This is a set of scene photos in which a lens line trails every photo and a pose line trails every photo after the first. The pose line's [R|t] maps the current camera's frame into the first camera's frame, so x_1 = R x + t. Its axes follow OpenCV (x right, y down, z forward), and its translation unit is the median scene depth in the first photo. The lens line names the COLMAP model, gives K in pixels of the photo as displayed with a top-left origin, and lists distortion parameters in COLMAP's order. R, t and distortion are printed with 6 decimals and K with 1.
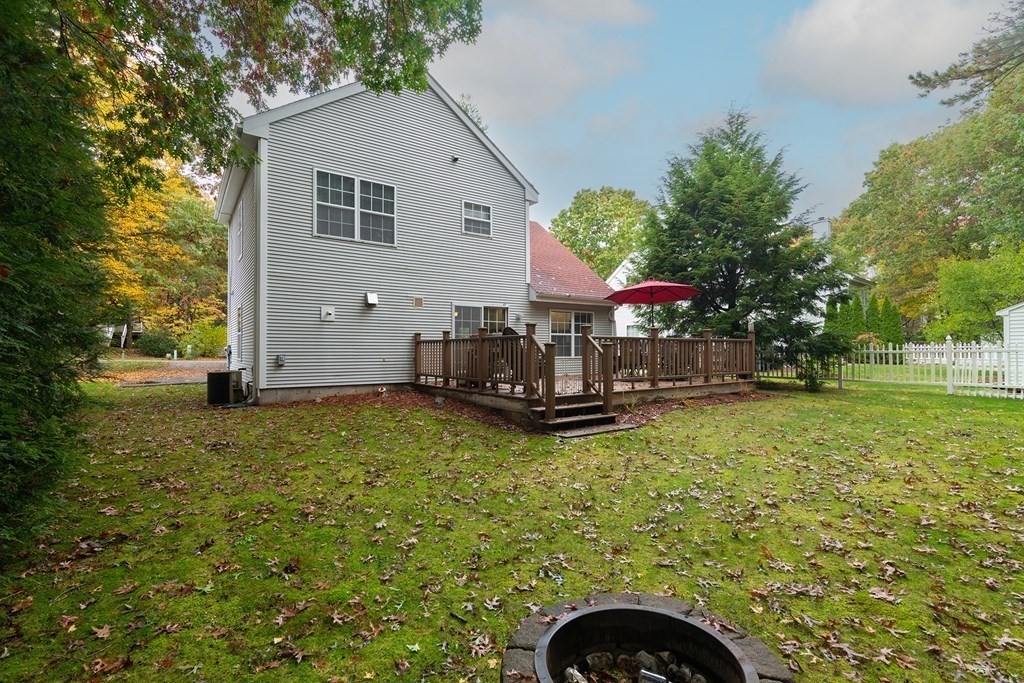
lens RADIAL K [[464.1, 0, 517.0], [0, 464.1, 343.3], [0, 0, 1]] dist [-0.001454, -0.000857]
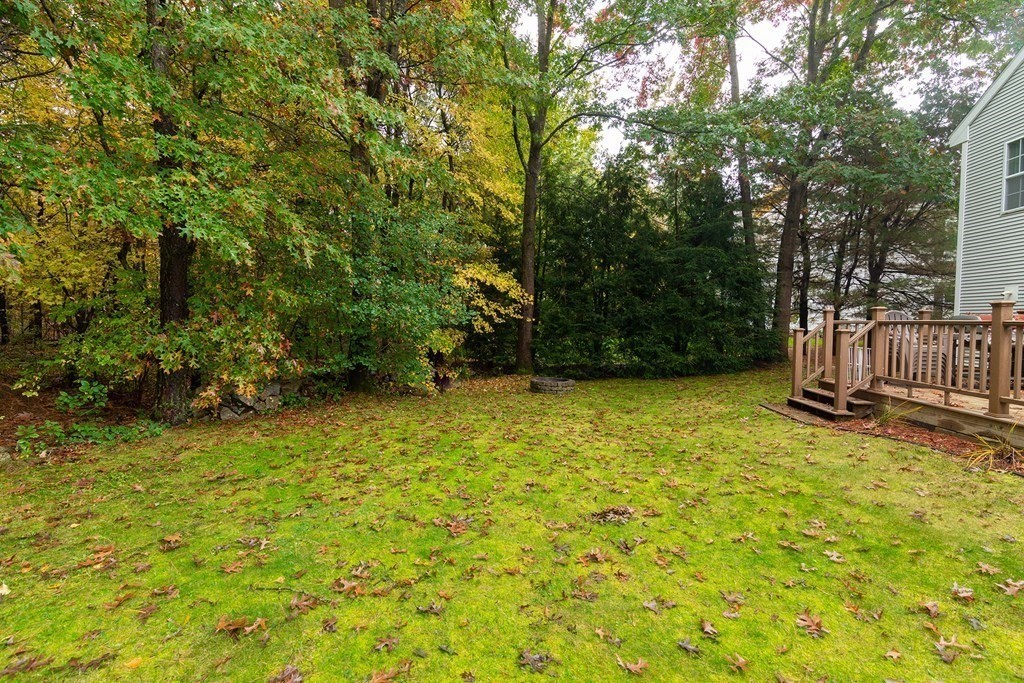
lens RADIAL K [[464.1, 0, 508.0], [0, 464.1, 343.8], [0, 0, 1]] dist [-0.001454, -0.000857]
pose [[-0.665780, 0.036640, -0.745248, 0.977674], [0.009727, 0.999135, 0.040433, -0.010139], [0.746085, 0.019670, -0.665560, 0.874680]]
